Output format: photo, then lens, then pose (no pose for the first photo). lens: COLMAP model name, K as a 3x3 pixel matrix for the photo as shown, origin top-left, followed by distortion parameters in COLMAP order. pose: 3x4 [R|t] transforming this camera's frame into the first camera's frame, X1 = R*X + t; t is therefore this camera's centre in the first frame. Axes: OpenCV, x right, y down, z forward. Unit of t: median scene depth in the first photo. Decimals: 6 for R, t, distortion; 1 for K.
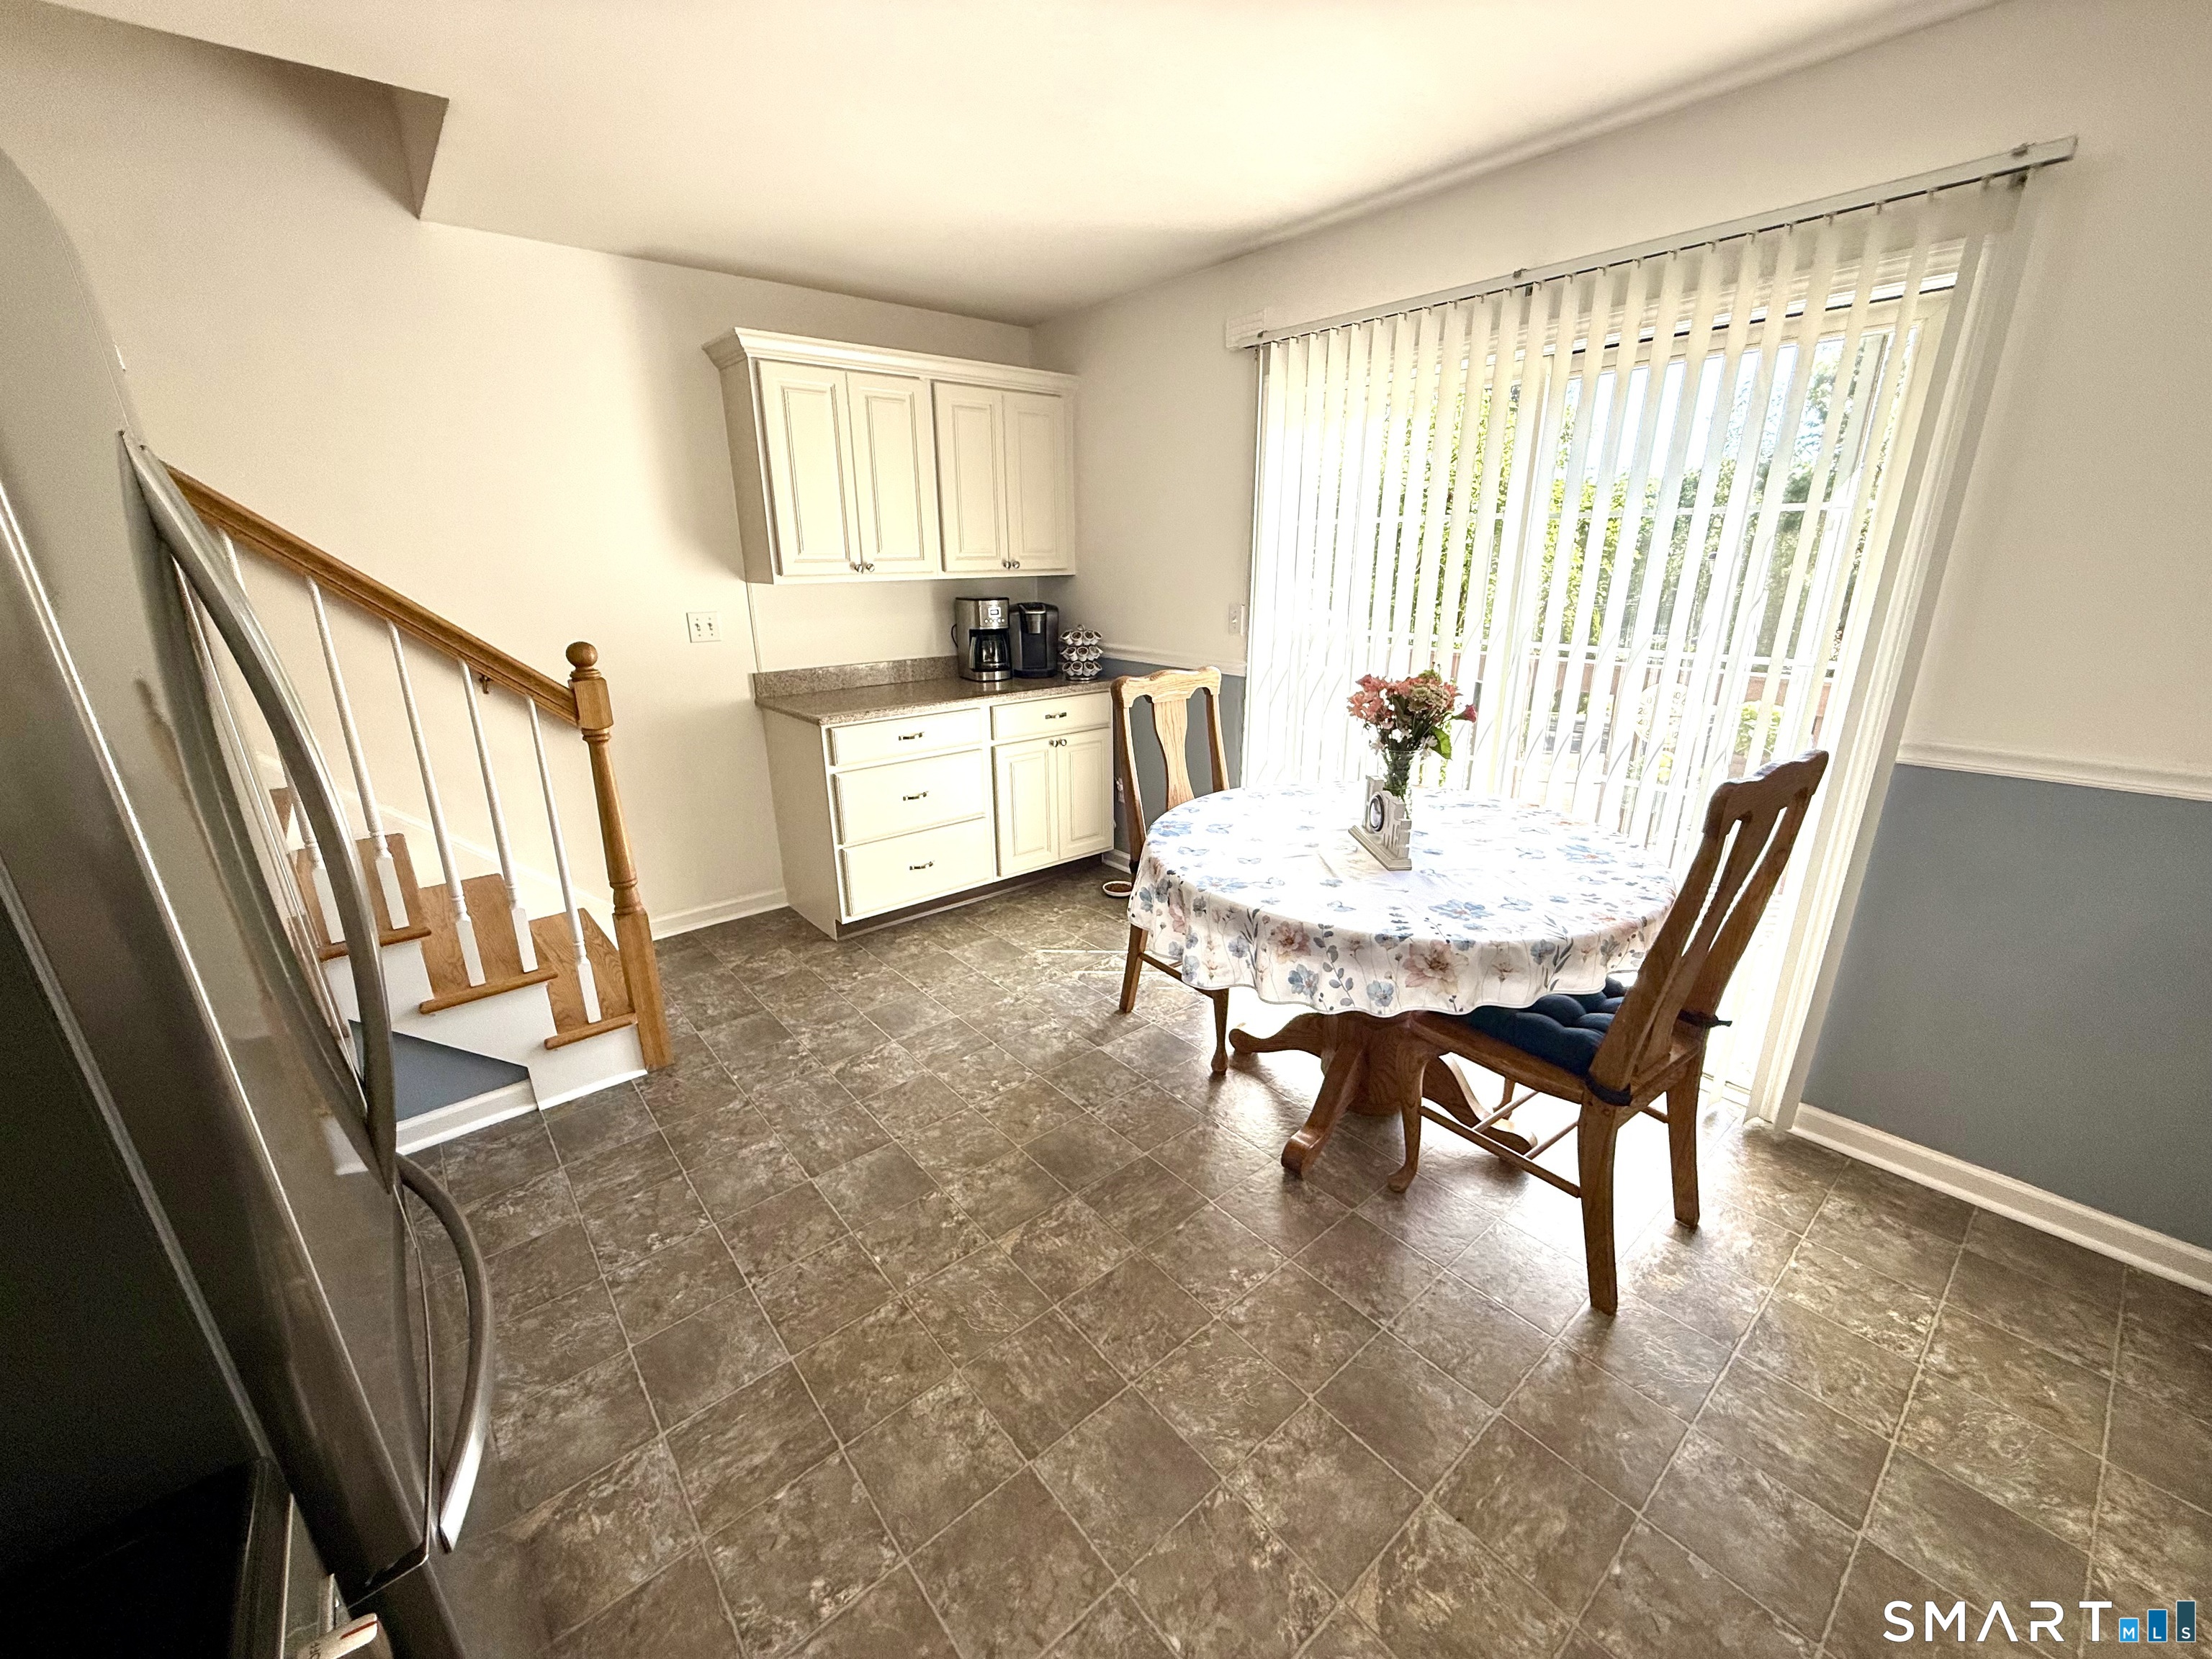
lens RADIAL K [[881.1, 0, 1098.9], [0, 881.1, 832.2], [0, 0, 1]] dist [0.000036, 0.000107]
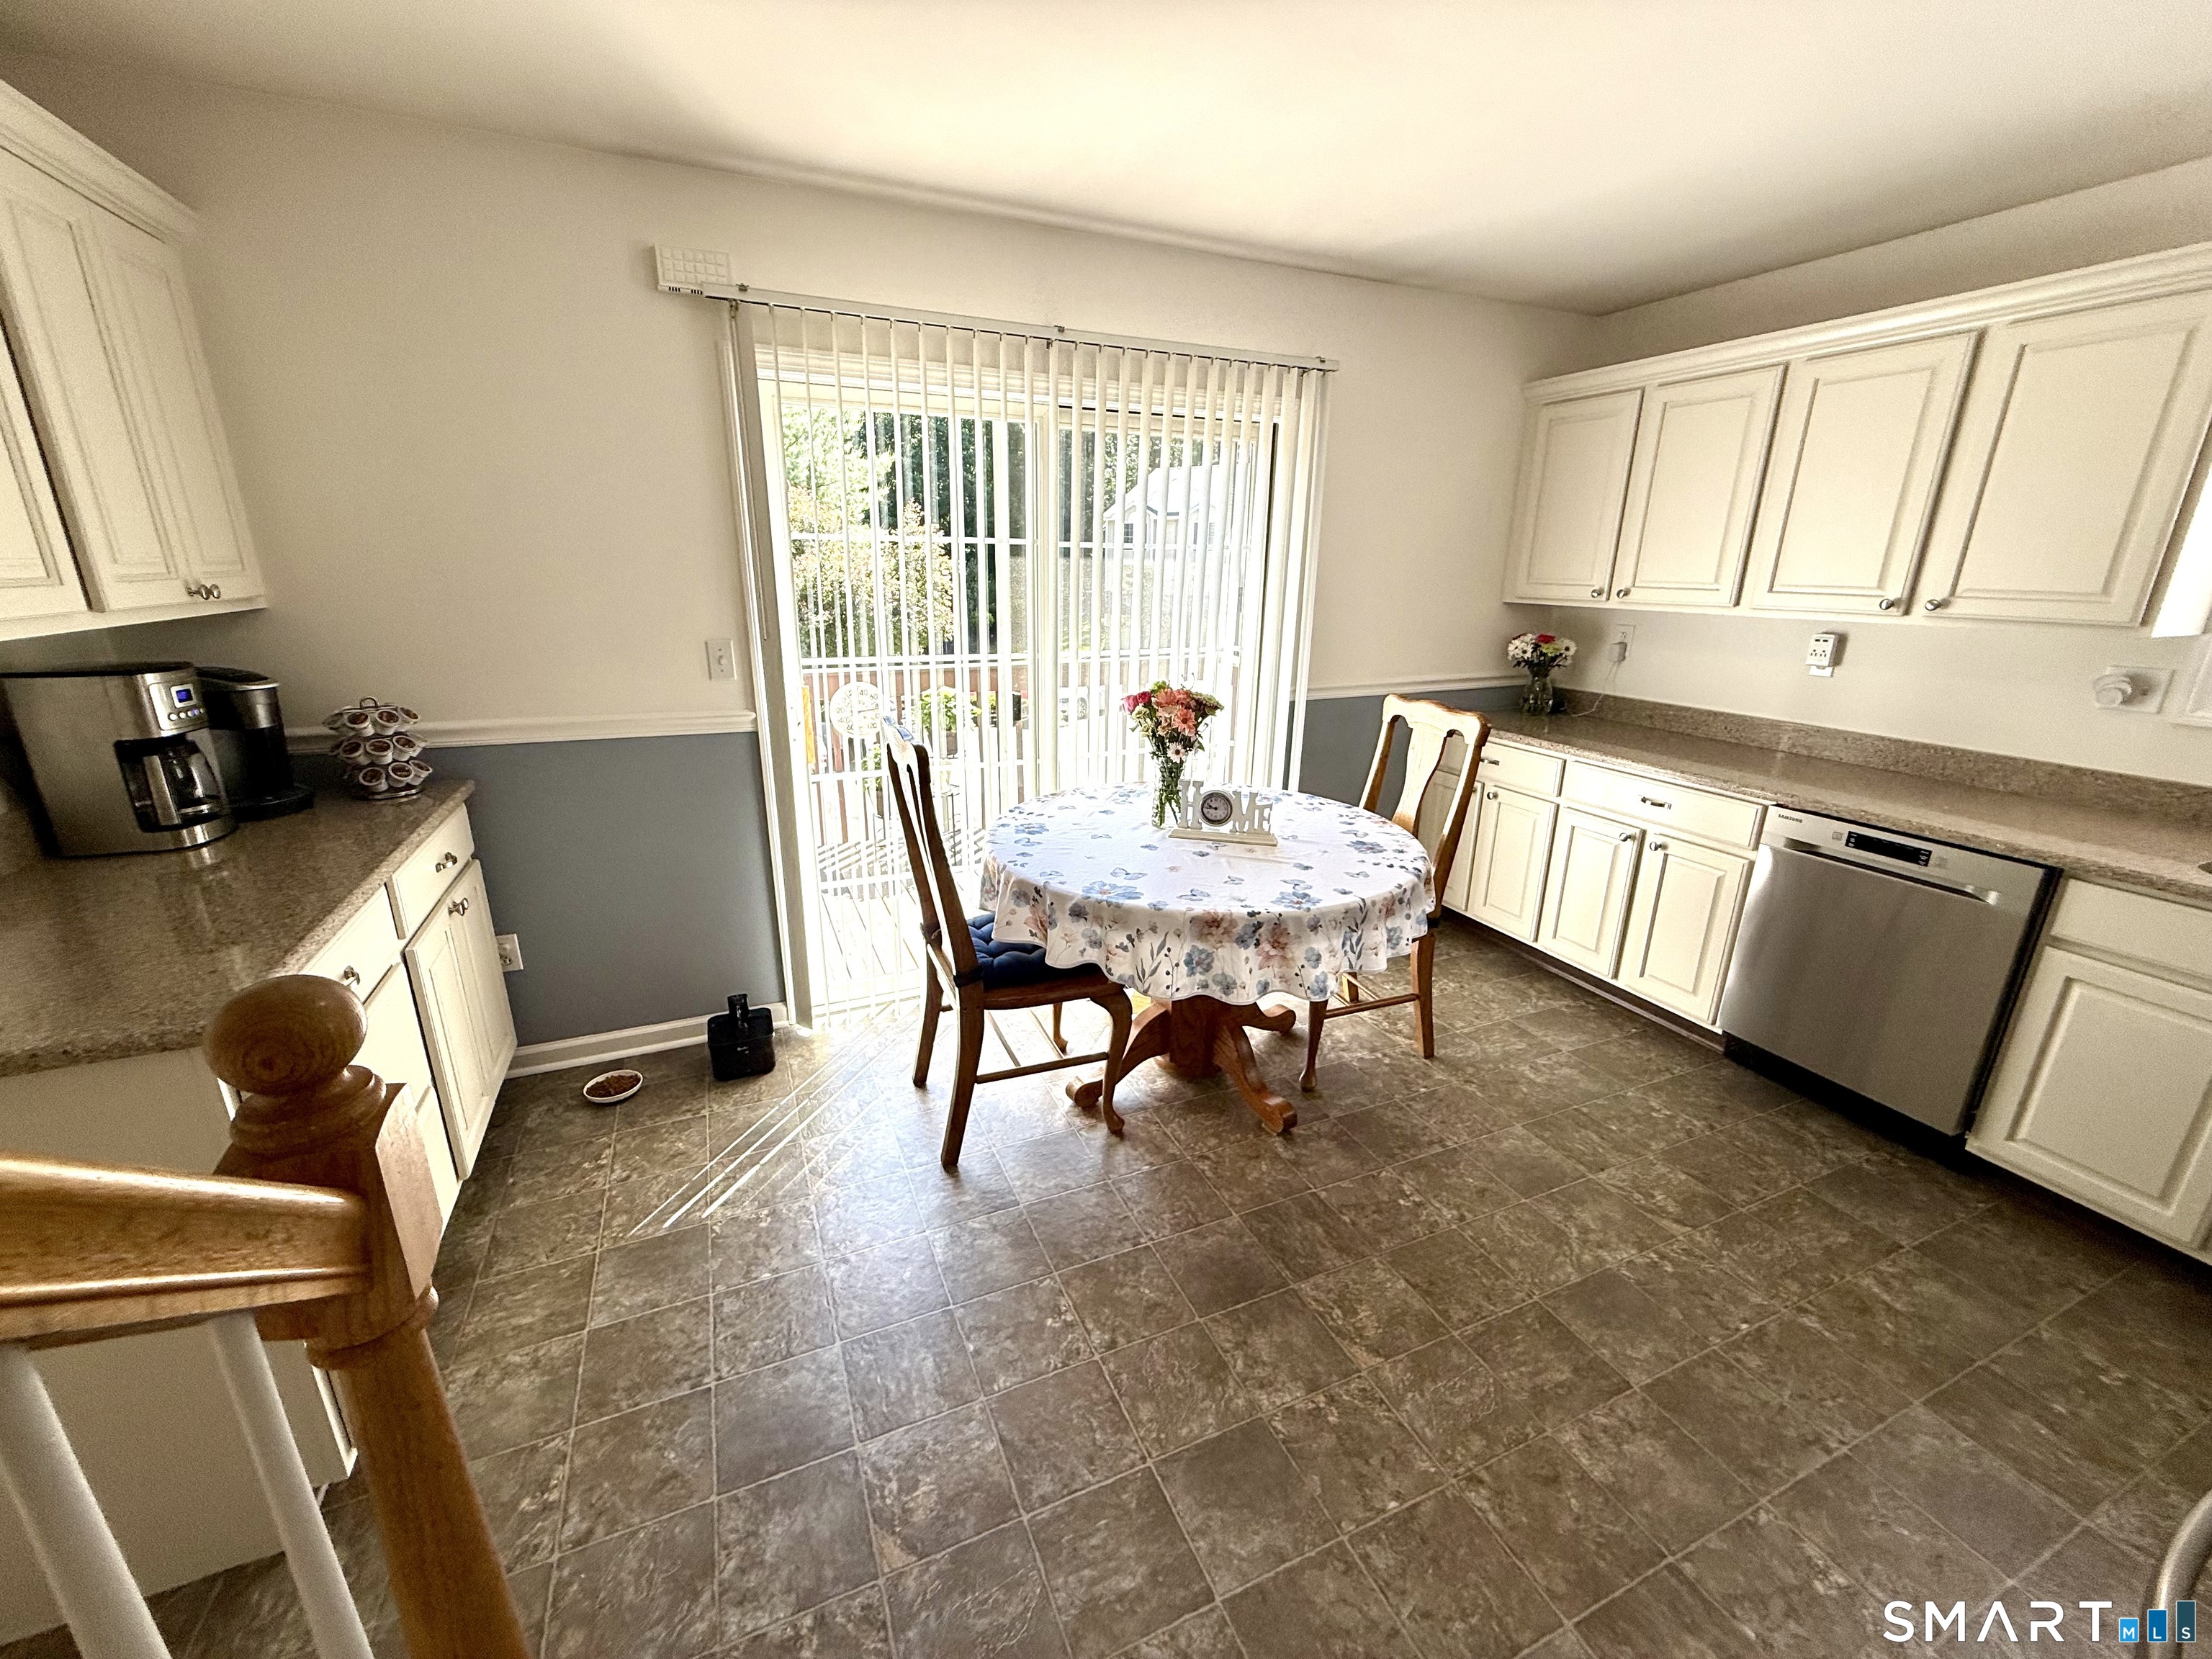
lens RADIAL K [[881.1, 0, 1098.9], [0, 881.1, 832.2], [0, 0, 1]] dist [0.000036, 0.000107]
pose [[0.279491, -0.271086, 0.921085, -0.853479], [0.277043, 0.941282, 0.192965, -0.279118], [-0.919311, 0.201248, 0.338182, 0.841949]]
